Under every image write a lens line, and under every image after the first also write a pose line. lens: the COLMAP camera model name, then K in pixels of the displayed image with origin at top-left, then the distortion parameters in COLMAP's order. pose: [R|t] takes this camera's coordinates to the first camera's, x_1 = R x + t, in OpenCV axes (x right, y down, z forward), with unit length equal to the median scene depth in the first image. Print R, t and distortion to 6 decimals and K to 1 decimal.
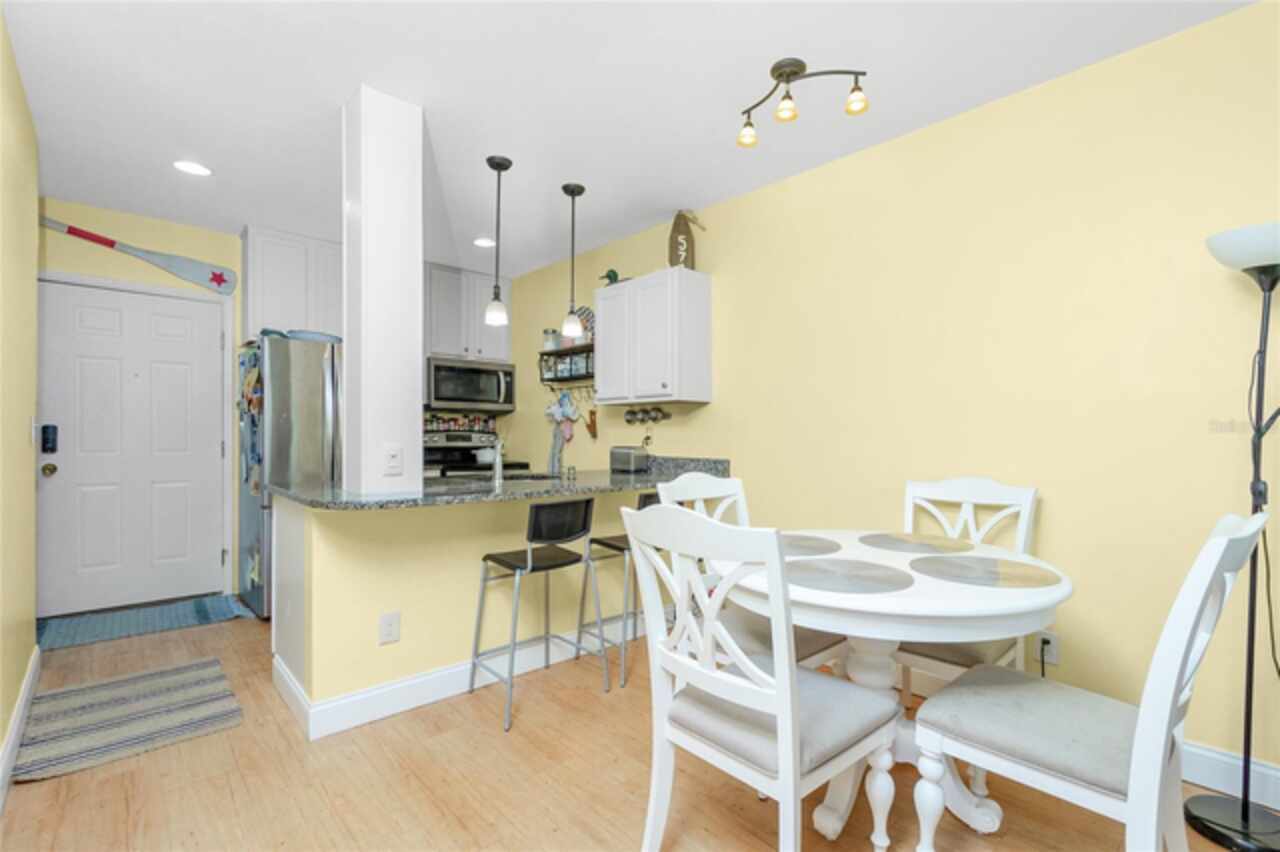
lens RADIAL K [[563.7, 0, 636.0], [0, 563.7, 433.3], [0, 0, 1]] dist [-0.004281, 0.000147]
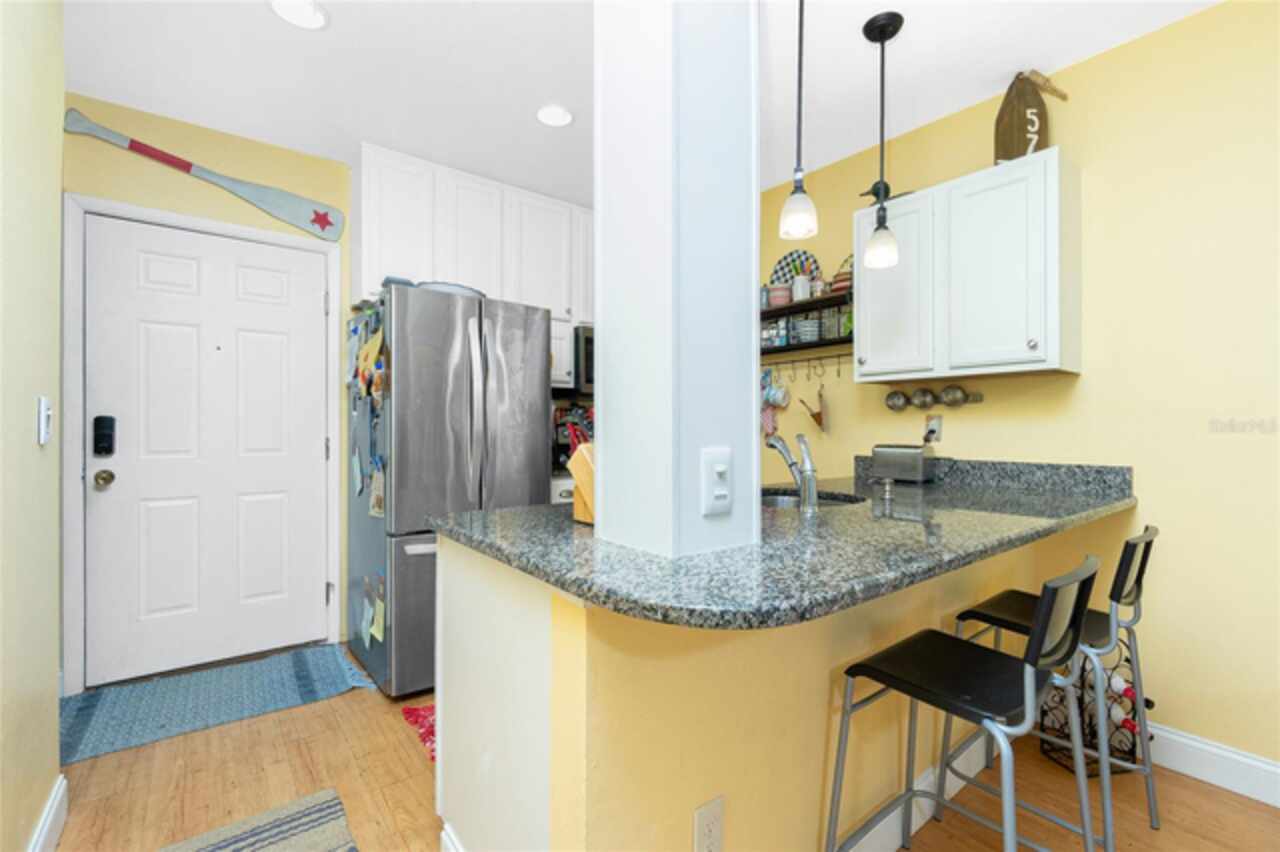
lens RADIAL K [[563.7, 0, 644.7], [0, 563.7, 423.3], [0, 0, 1]] dist [-0.004281, 0.000147]
pose [[0.996224, -0.003733, -0.086735, -0.274017], [0.003311, 0.999982, -0.005011, 0.000270], [0.086752, 0.004705, 0.996219, 0.319768]]
